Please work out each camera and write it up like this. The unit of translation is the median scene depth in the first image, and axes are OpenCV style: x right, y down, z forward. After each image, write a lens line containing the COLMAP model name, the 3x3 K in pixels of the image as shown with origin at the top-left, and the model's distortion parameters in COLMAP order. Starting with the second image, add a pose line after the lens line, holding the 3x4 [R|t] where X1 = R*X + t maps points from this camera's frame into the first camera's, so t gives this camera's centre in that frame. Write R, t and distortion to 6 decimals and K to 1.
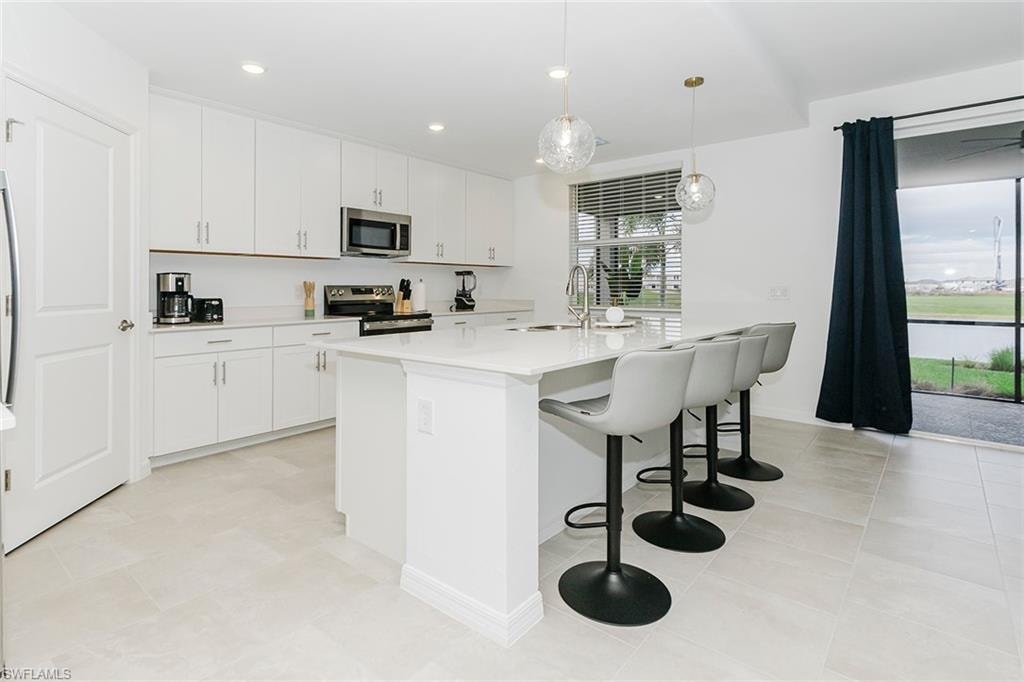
lens RADIAL K [[508.1, 0, 488.0], [0, 508.1, 294.1], [0, 0, 1]] dist [0.005828, 0.000192]
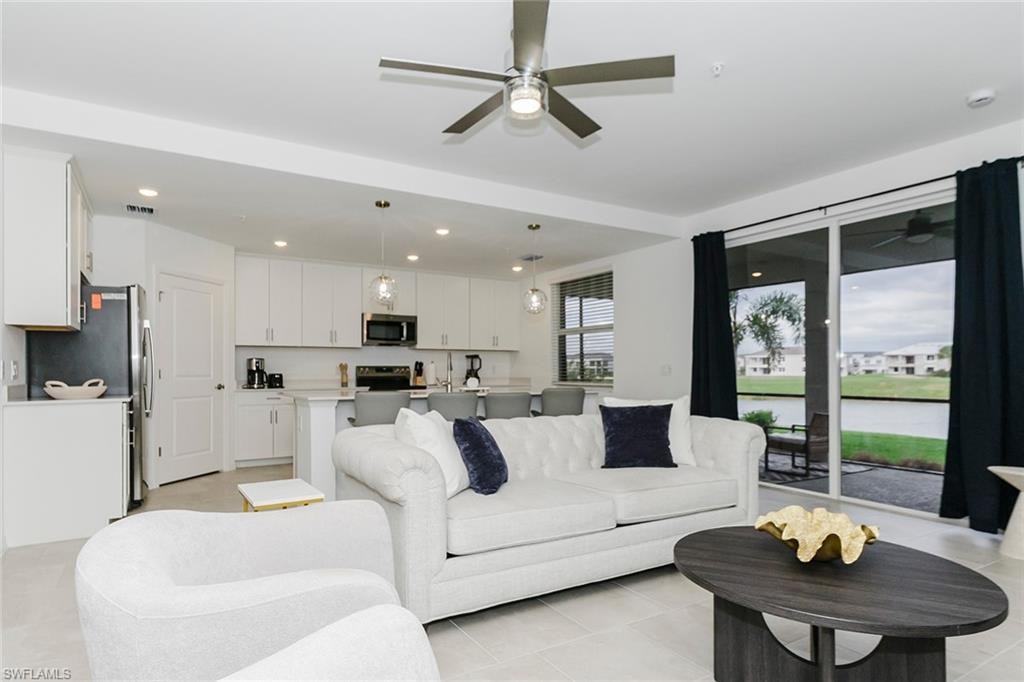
lens RADIAL K [[587.4, 0, 509.4], [0, 587.4, 374.8], [0, 0, 1]] dist [0.019210, 0.001314]
pose [[0.943695, 0.002483, -0.330808, 0.643127], [-0.004824, 0.999969, -0.006255, 0.016289], [0.330782, 0.007499, 0.943677, -0.446686]]
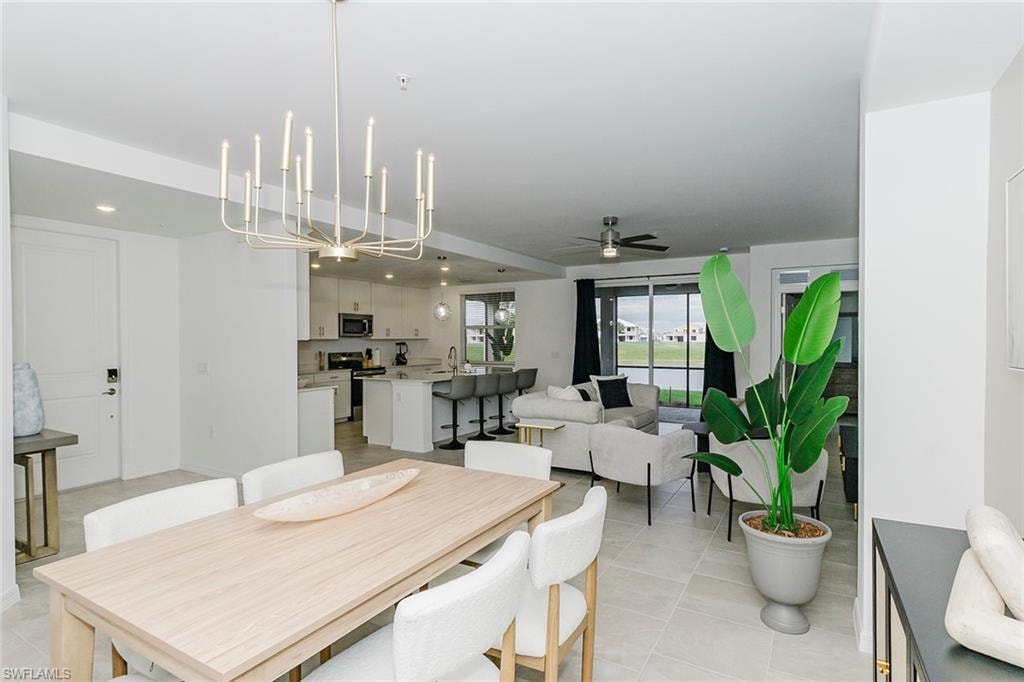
lens RADIAL K [[537.6, 0, 509.4], [0, 537.6, 336.8], [0, 0, 1]] dist [0.016960, 0.001149]
pose [[0.982401, -0.003366, 0.186752, -0.030415], [0.006069, 0.999885, -0.013903, -0.044372], [-0.186684, 0.014792, 0.982309, -1.085424]]
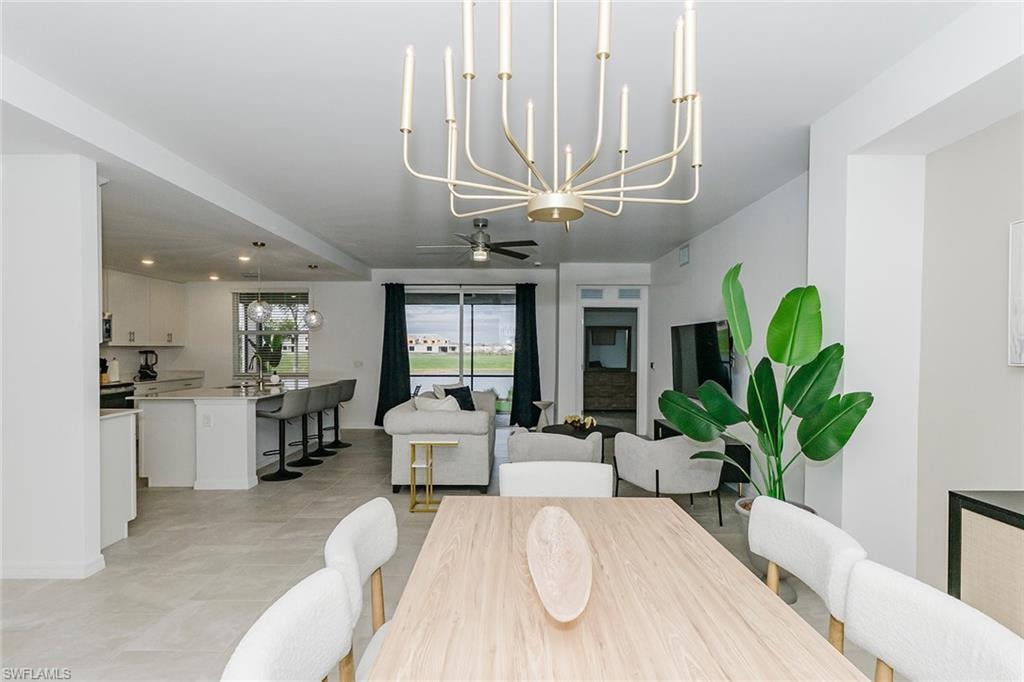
lens RADIAL K [[537.6, 0, 502.0], [0, 537.6, 350.8], [0, 0, 1]] dist [0.016960, 0.001149]
pose [[0.764867, -0.002185, 0.644184, -0.303997], [0.006367, 0.999971, -0.004167, -0.039594], [-0.644157, 0.007289, 0.764859, -0.847723]]
